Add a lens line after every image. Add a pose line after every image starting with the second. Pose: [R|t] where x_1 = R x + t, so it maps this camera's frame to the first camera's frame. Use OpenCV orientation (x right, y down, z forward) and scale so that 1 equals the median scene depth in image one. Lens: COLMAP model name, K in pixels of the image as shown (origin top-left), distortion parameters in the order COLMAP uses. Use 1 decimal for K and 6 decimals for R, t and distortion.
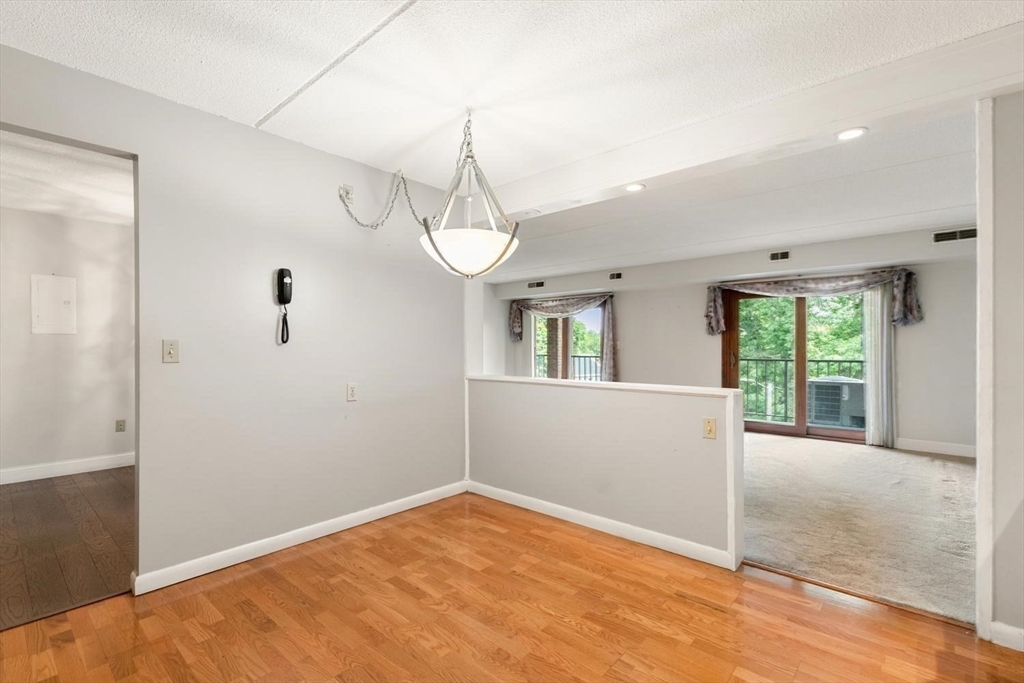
lens RADIAL K [[468.2, 0, 505.4], [0, 468.2, 345.6], [0, 0, 1]] dist [0.013911, -0.004137]
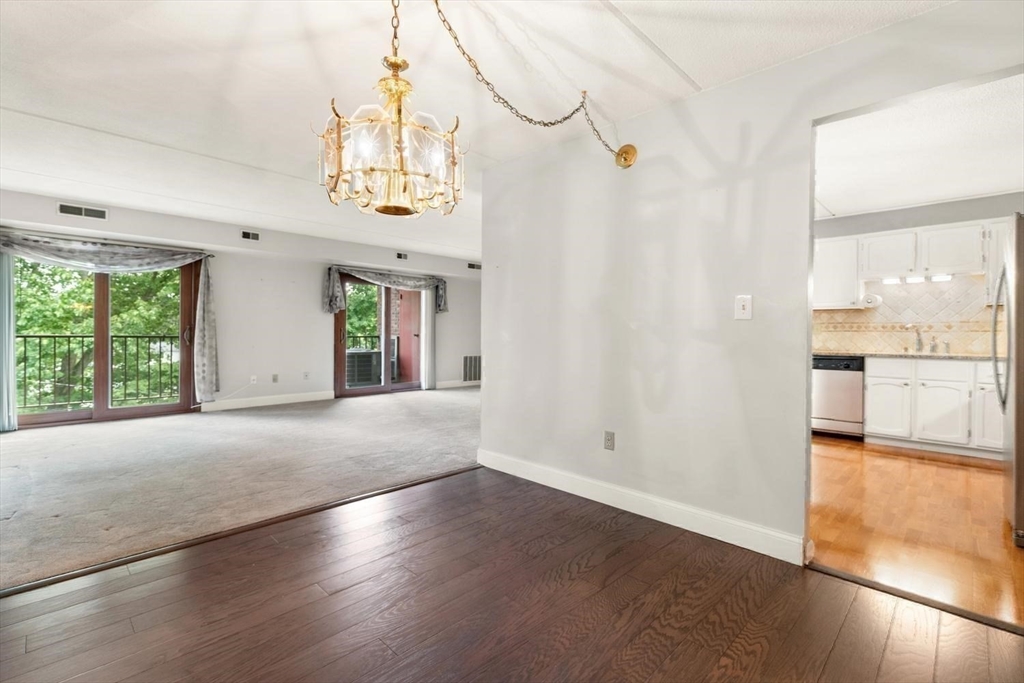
lens RADIAL K [[468.2, 0, 511.7], [0, 468.2, 334.5], [0, 0, 1]] dist [0.013911, -0.004137]
pose [[0.042799, -0.004599, 0.999073, -0.730749], [-0.012992, 0.999902, 0.005159, 0.018618], [-0.998999, -0.013201, 0.042735, 0.644421]]
